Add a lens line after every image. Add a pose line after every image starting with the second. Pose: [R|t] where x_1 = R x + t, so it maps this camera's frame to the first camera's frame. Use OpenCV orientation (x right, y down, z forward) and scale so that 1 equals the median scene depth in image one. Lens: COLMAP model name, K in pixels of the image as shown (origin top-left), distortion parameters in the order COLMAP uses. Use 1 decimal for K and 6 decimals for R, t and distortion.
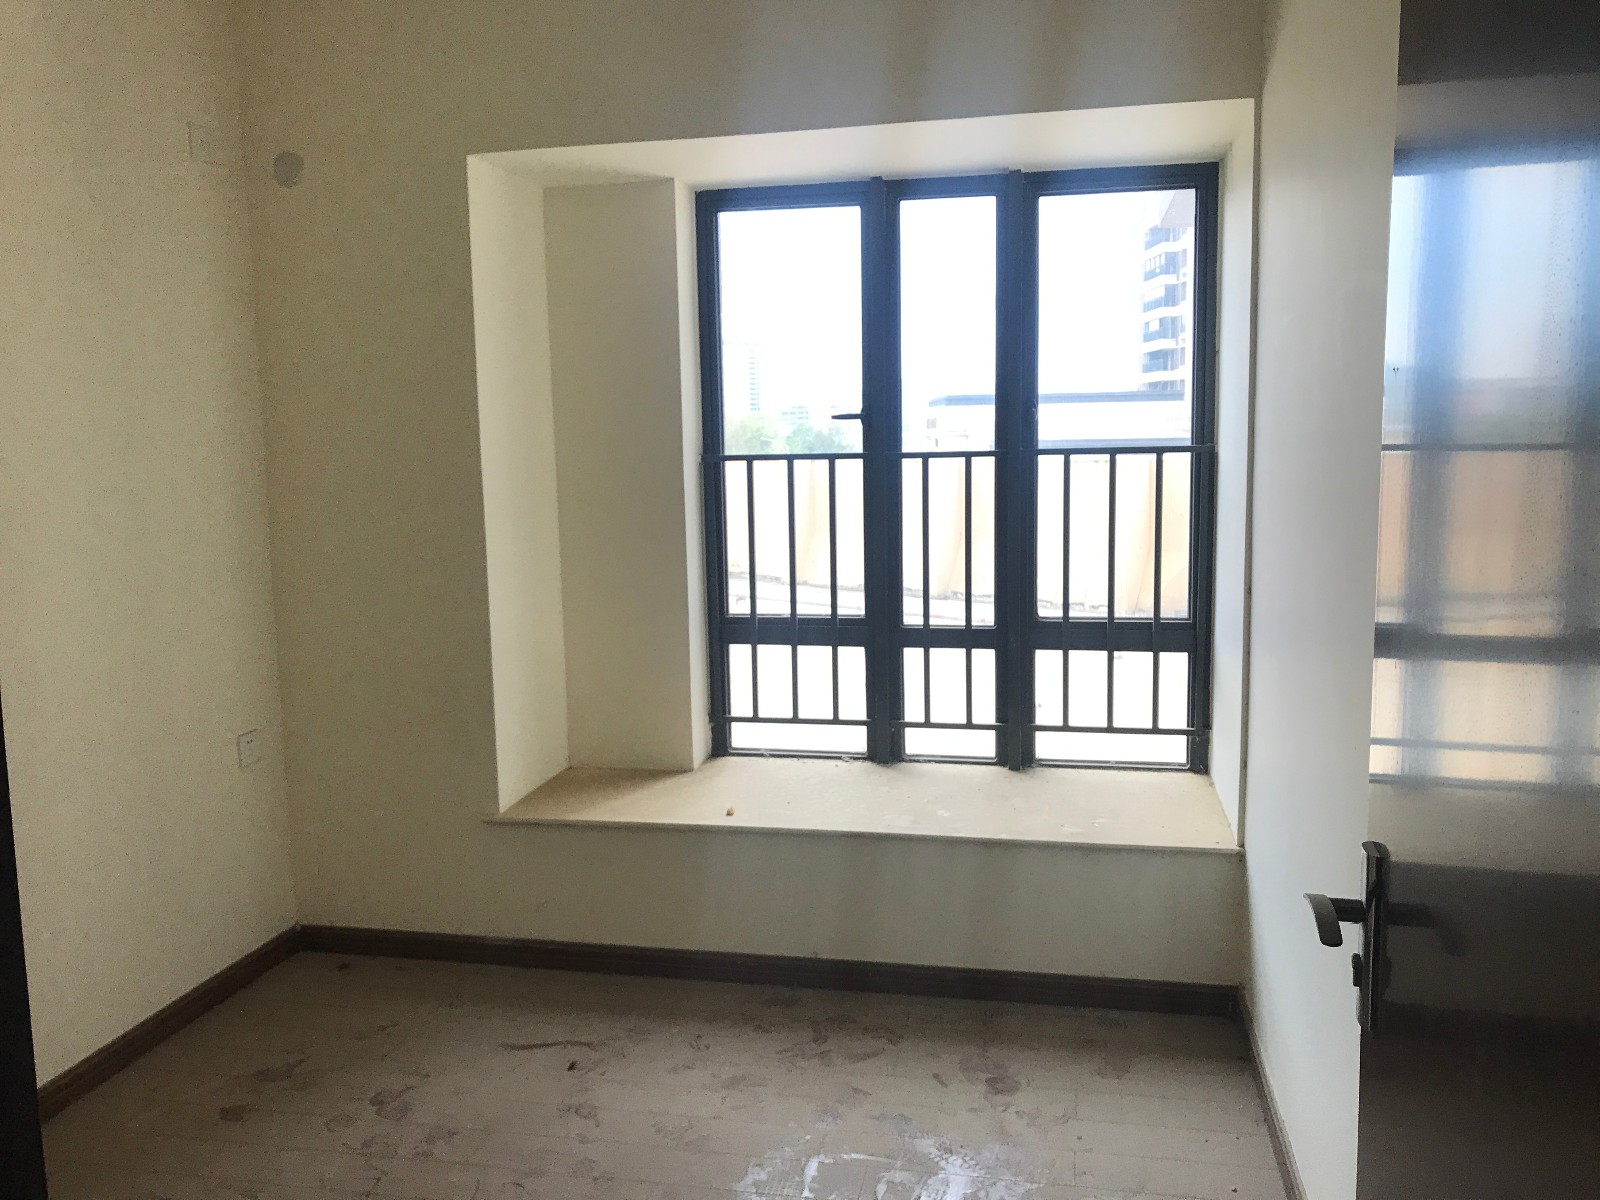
lens RADIAL K [[1324.8, 0, 798.7], [0, 1324.8, 604.3], [0, 0, 1]] dist [-0.053065, 0.027874]
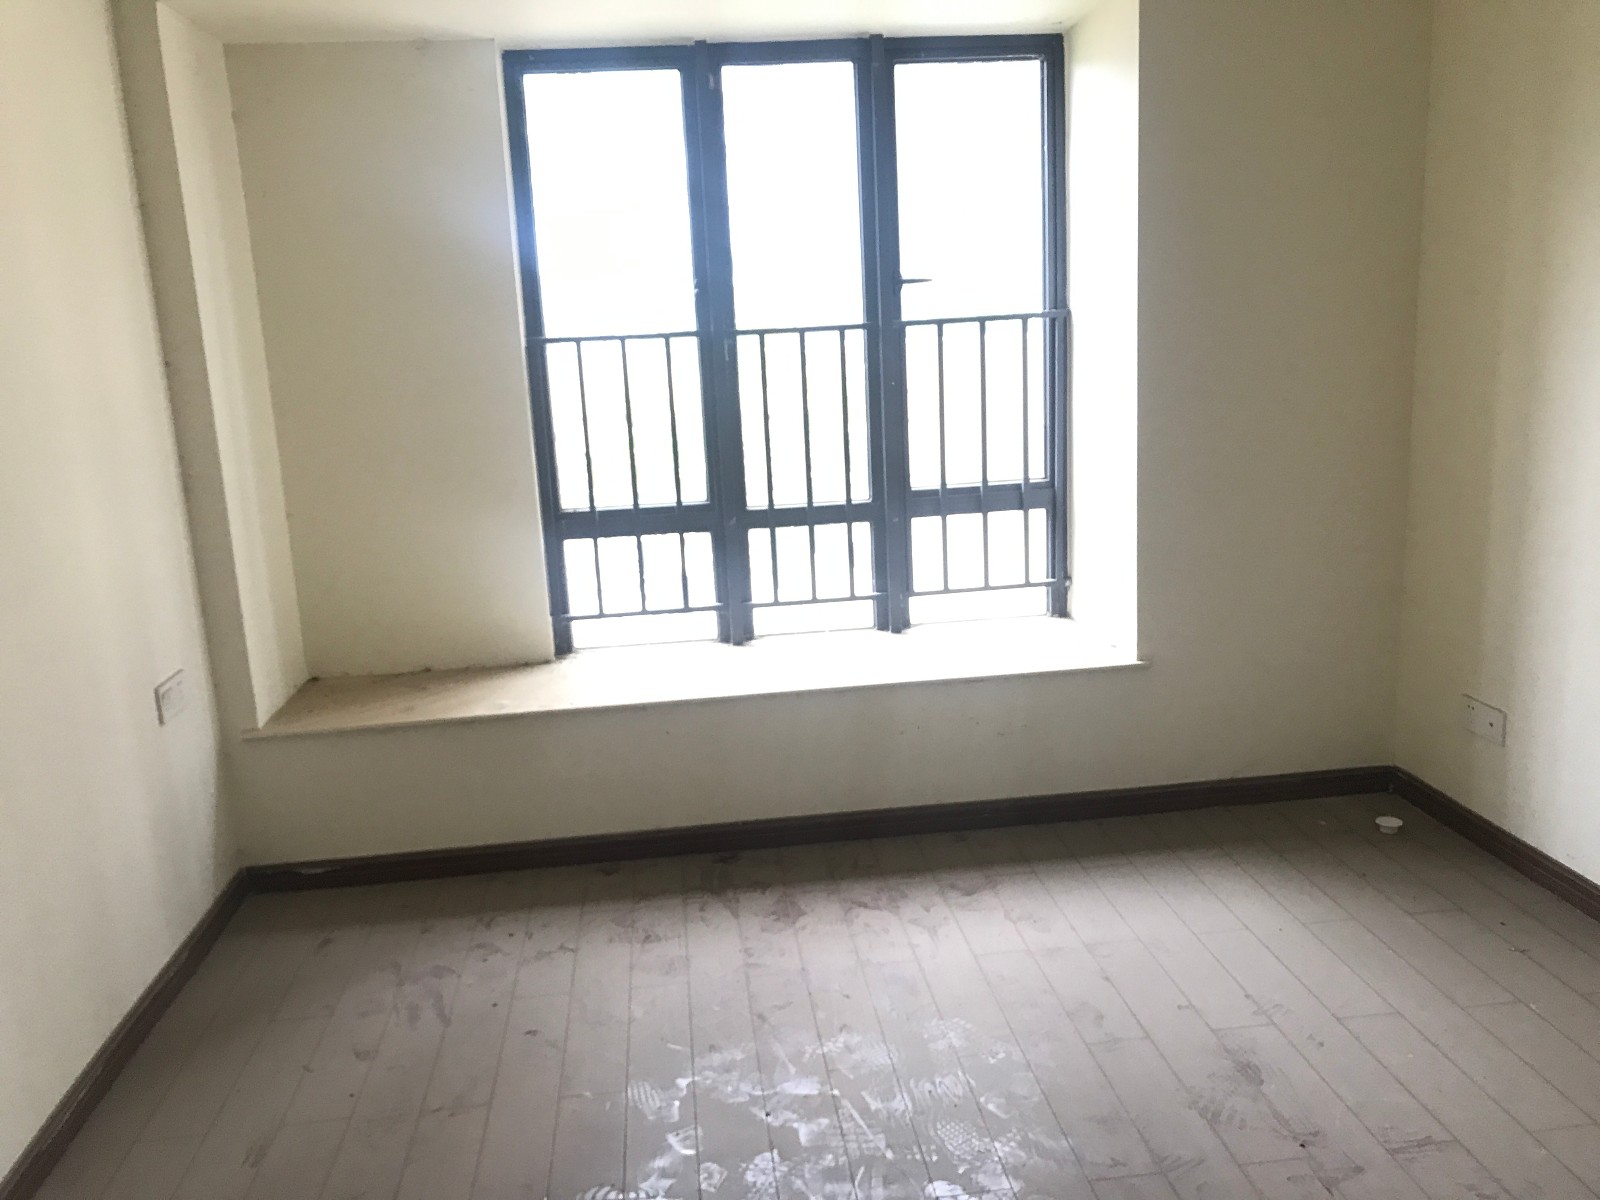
lens RADIAL K [[1324.8, 0, 811.4], [0, 1324.8, 612.3], [0, 0, 1]] dist [-0.053065, 0.027874]
pose [[0.942139, -0.100600, 0.319772, -0.205169], [0.071622, 0.992290, 0.101152, -0.002294], [-0.327483, -0.072396, 0.942080, 0.044406]]
